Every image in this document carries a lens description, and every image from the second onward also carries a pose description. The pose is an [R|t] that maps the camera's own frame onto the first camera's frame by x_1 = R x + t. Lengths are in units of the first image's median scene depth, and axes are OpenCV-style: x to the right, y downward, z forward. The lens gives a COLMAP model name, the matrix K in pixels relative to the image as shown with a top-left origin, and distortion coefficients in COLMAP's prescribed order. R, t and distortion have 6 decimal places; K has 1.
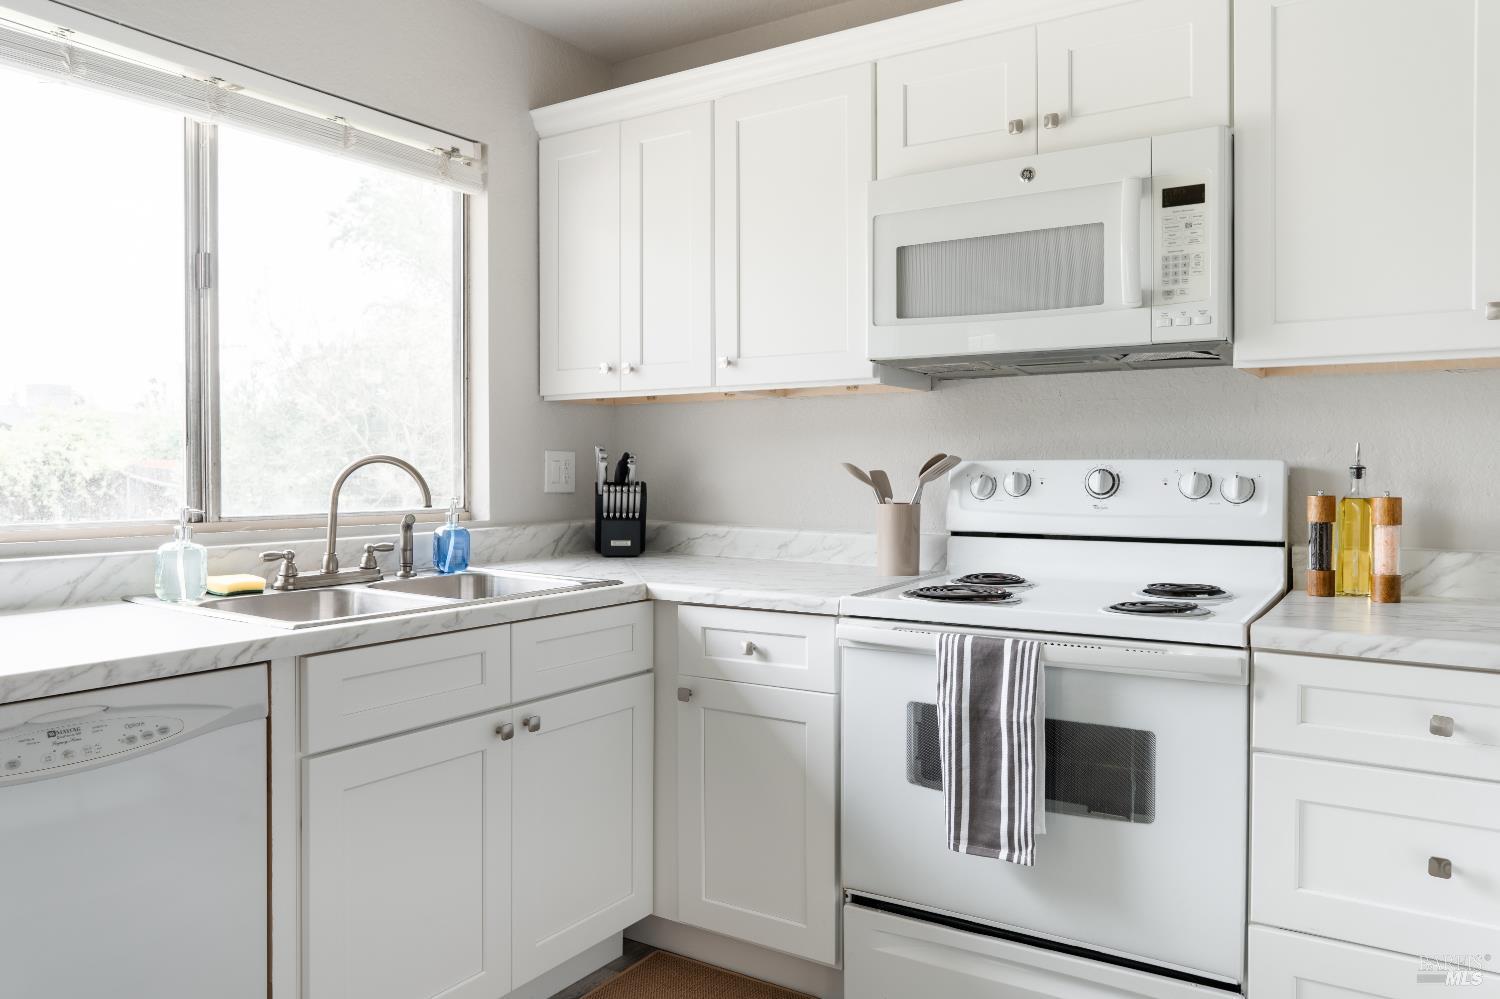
lens RADIAL K [[1086.8, 0, 725.4], [0, 1086.8, 470.9], [0, 0, 1]] dist [-0.059240, 0.049850]
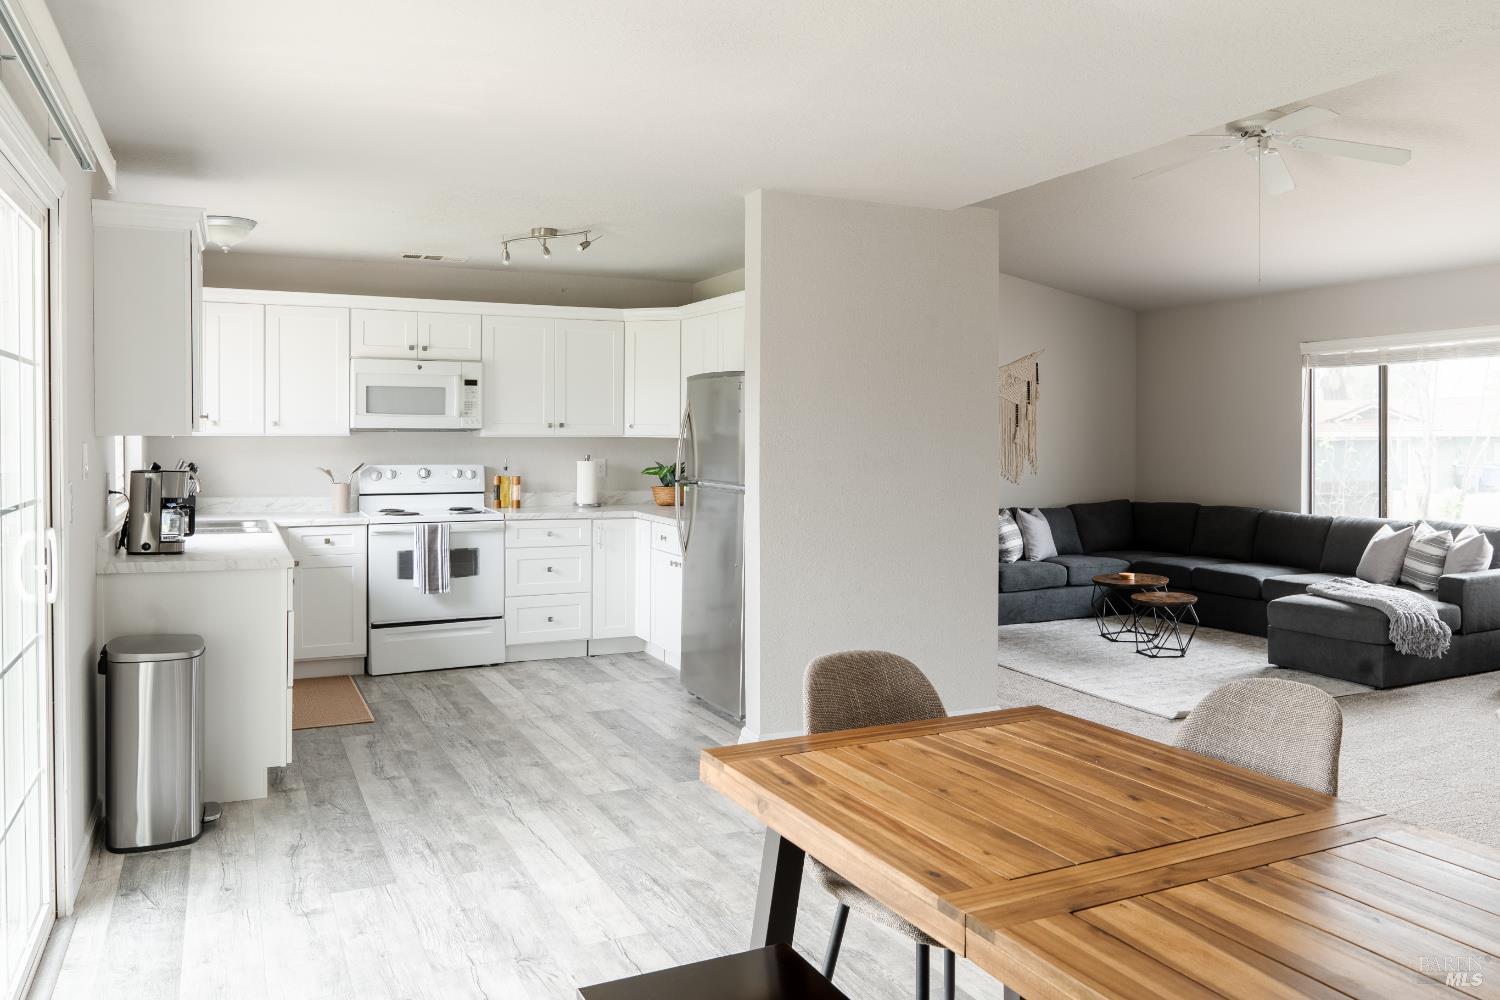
lens RADIAL K [[1086.8, 0, 725.4], [0, 1086.8, 471.4], [0, 0, 1]] dist [-0.059240, 0.049850]
pose [[0.551076, -0.024279, 0.834102, -1.691355], [0.001587, 0.999605, 0.028048, -0.077716], [-0.834453, -0.014133, 0.550897, -1.280439]]
